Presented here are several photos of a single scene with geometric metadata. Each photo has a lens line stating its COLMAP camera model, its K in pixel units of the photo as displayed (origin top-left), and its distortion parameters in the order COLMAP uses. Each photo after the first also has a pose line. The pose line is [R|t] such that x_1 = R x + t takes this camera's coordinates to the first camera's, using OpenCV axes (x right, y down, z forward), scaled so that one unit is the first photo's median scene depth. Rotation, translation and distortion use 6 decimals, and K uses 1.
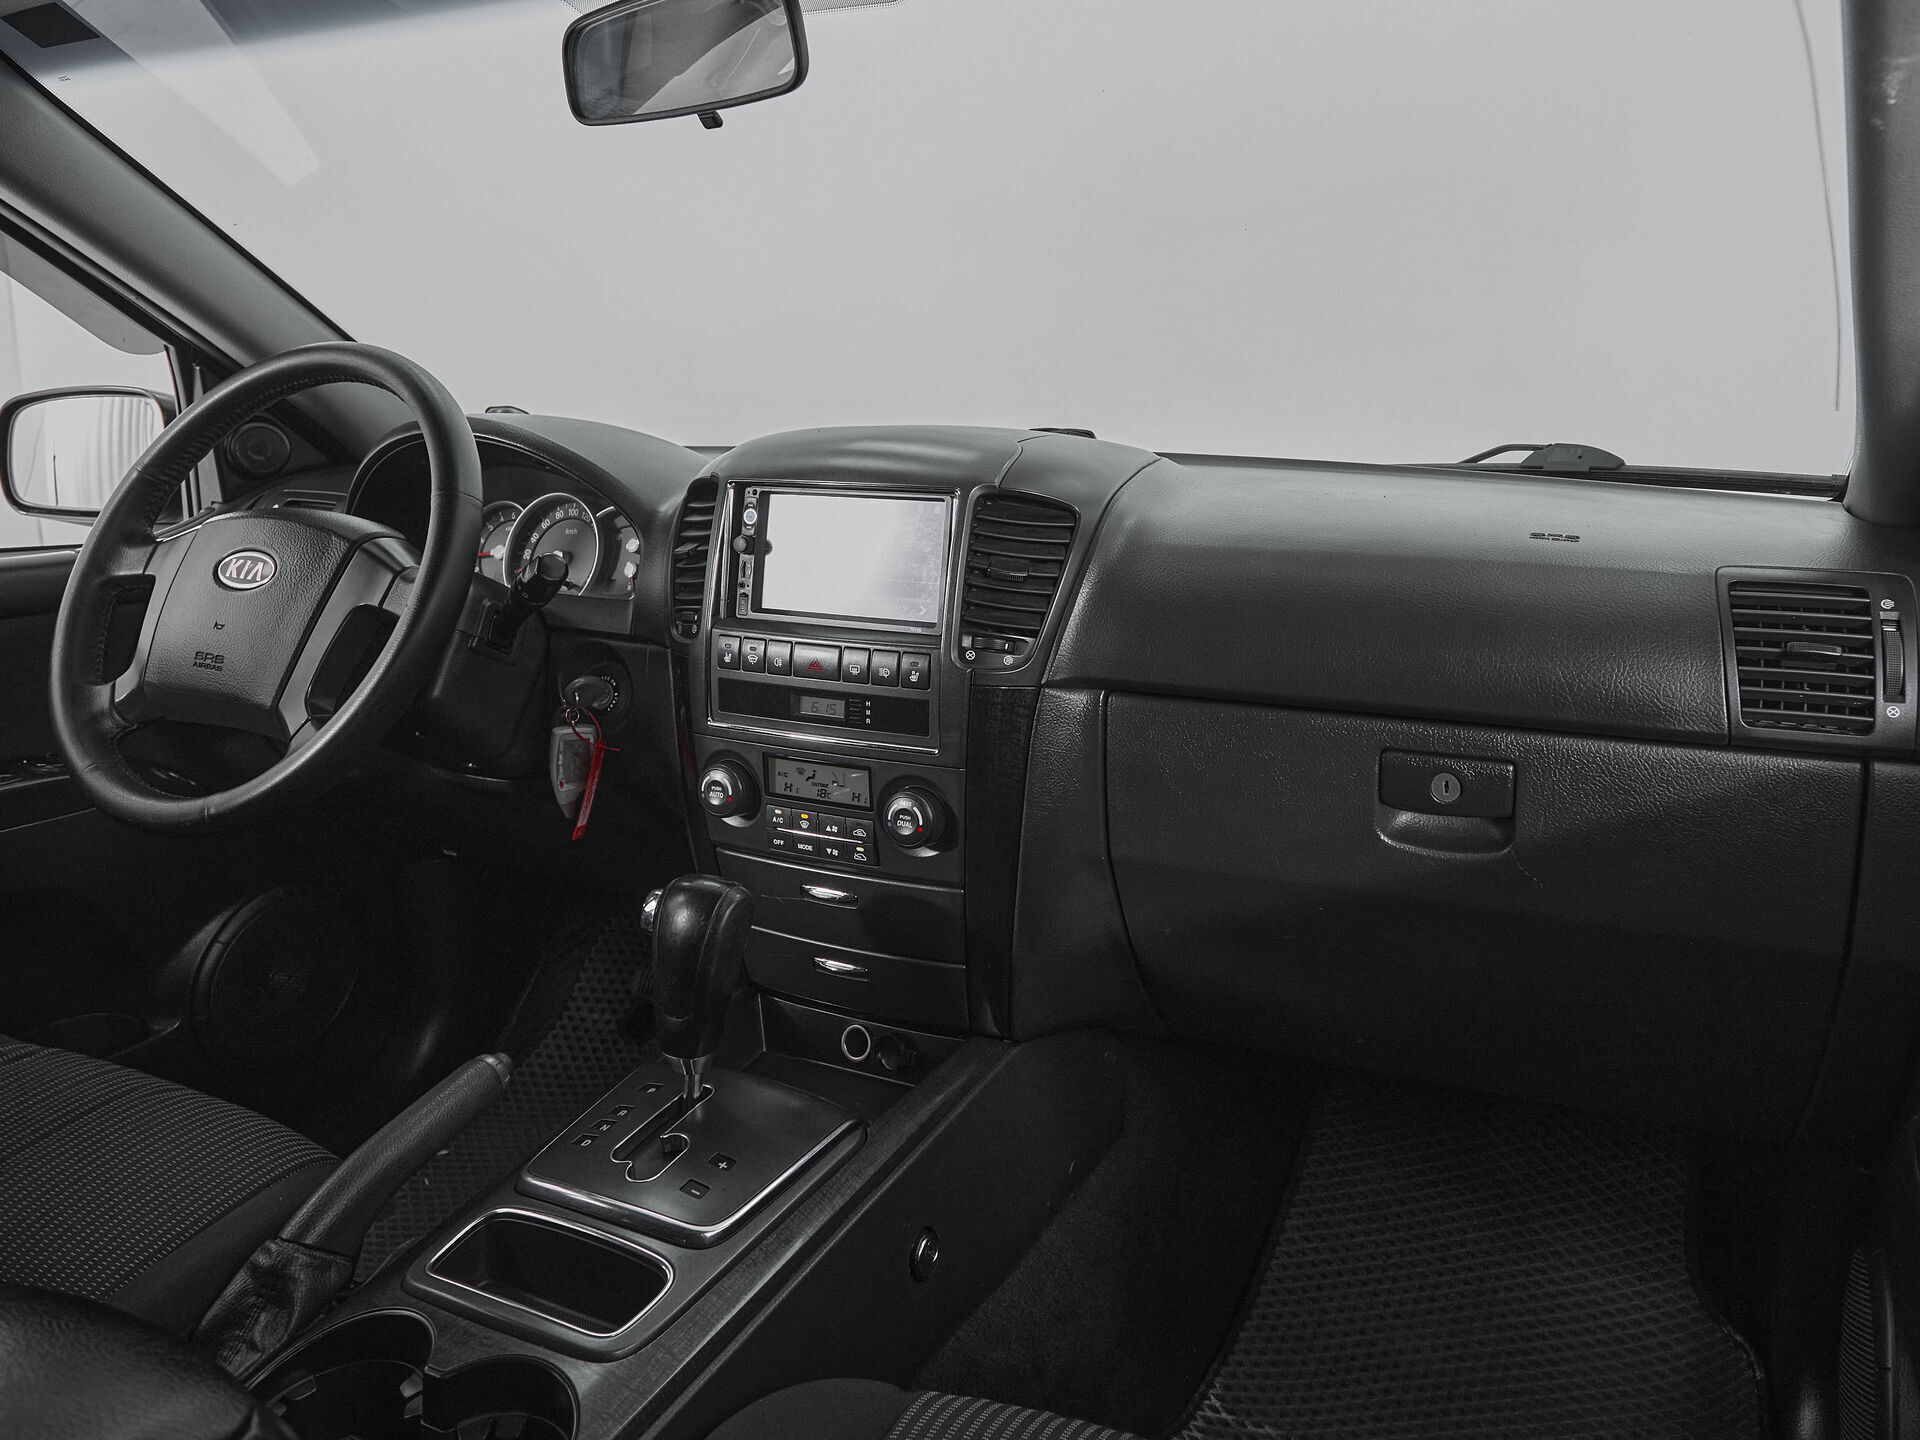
lens RADIAL K [[1214.2, 0, 1040.5], [0, 1214.2, 574.1], [0, 0, 1]] dist [-0.010986, 0.015123]
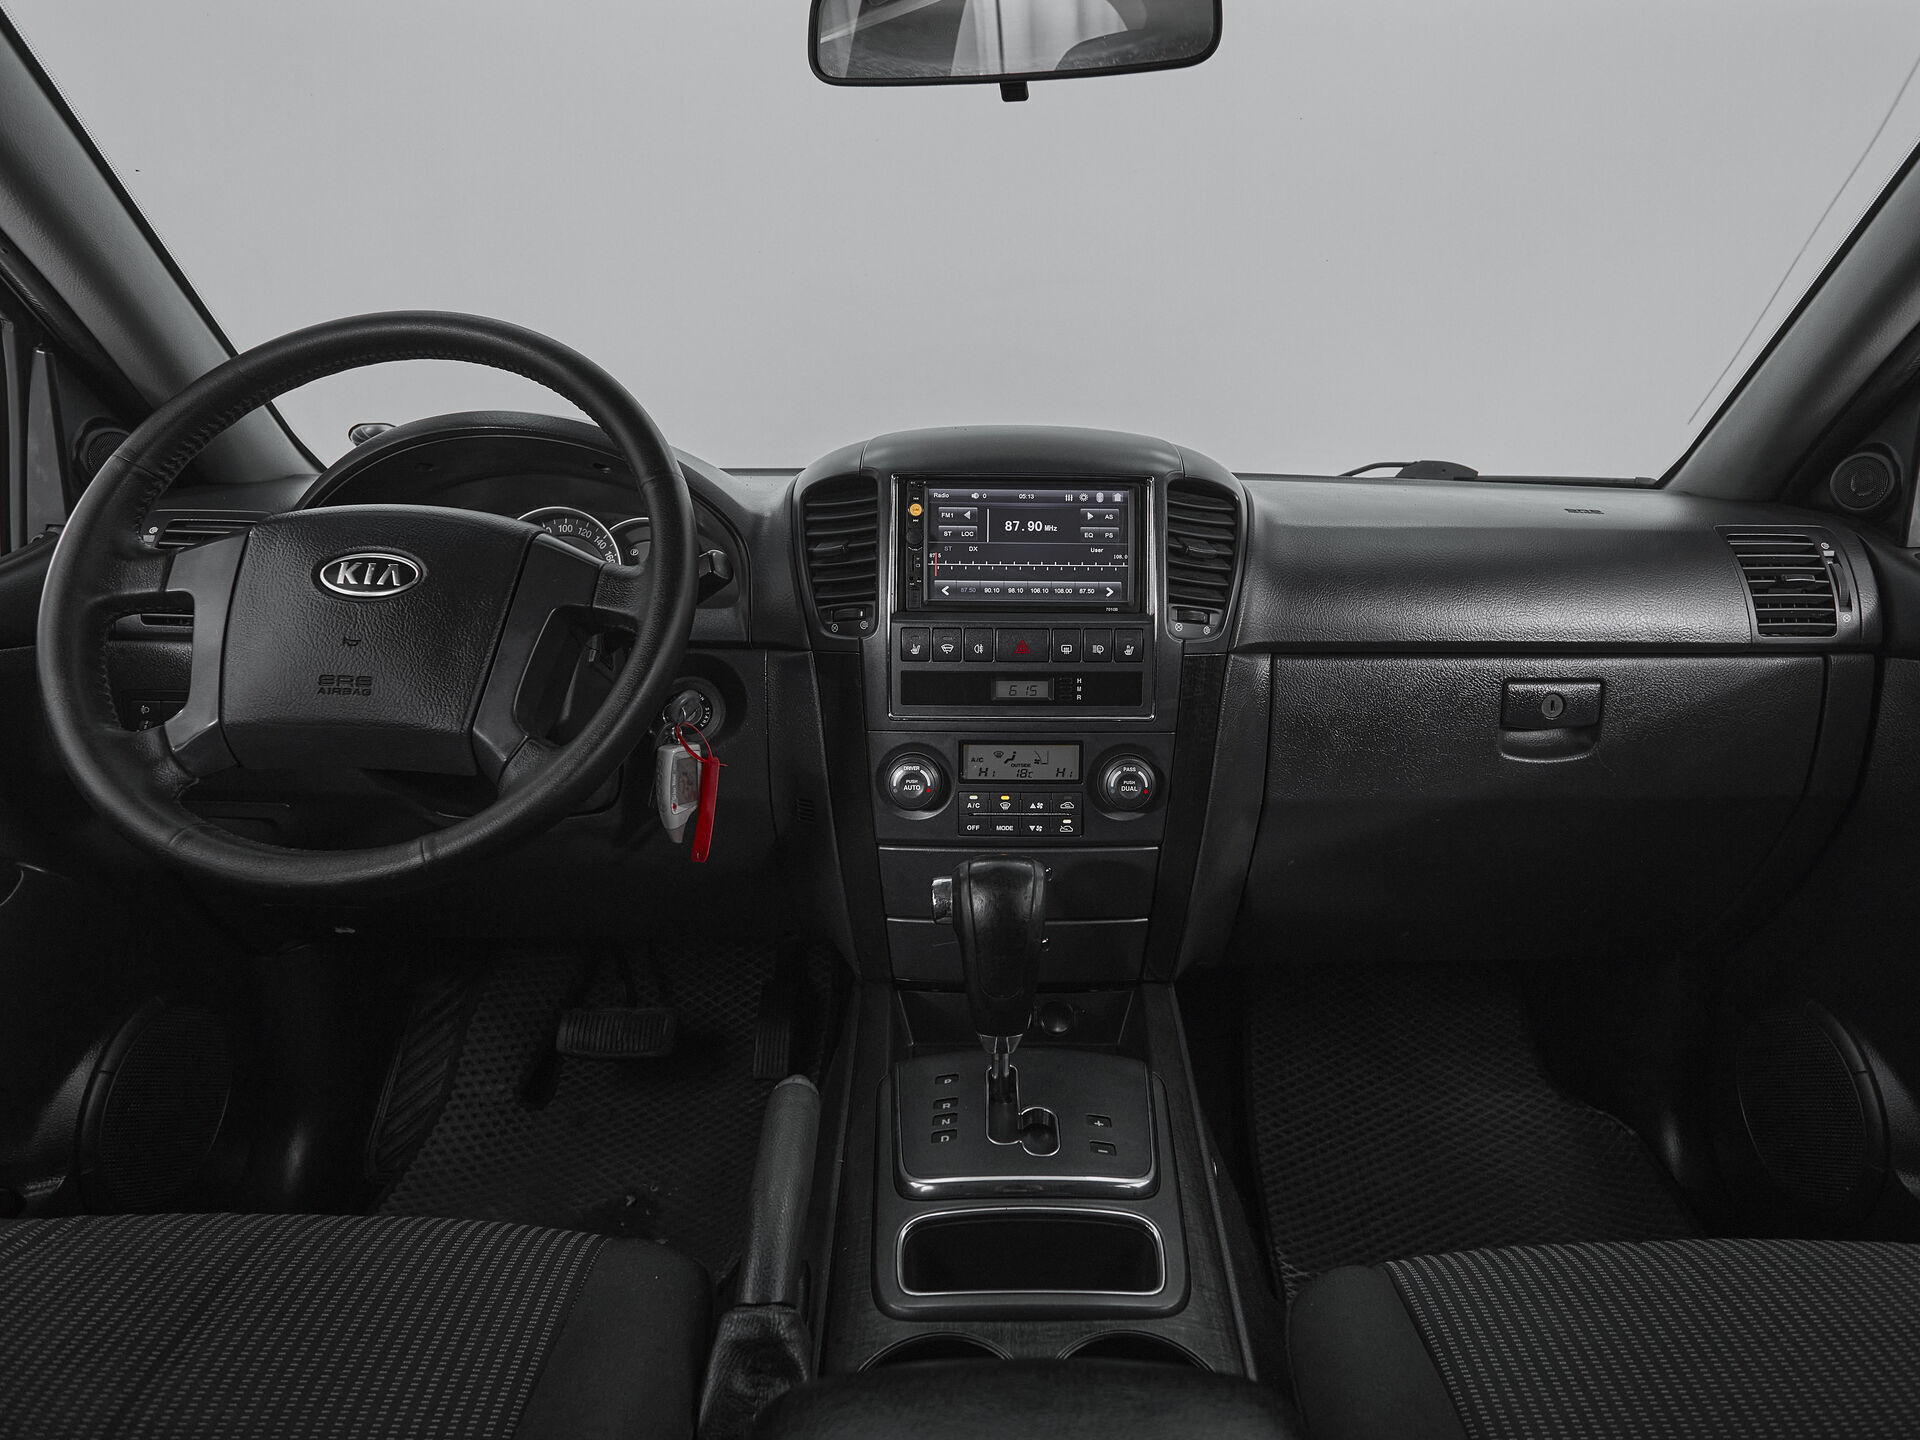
lens RADIAL K [[1076.5, 0, 980.4], [0, 1076.5, 639.0], [0, 0, 1]] dist [0.000882, -0.008883]
pose [[0.921100, -0.052459, 0.385775, -0.564084], [0.050999, 0.998600, 0.014025, 0.051804], [-0.385971, 0.006756, 0.922486, 0.167164]]
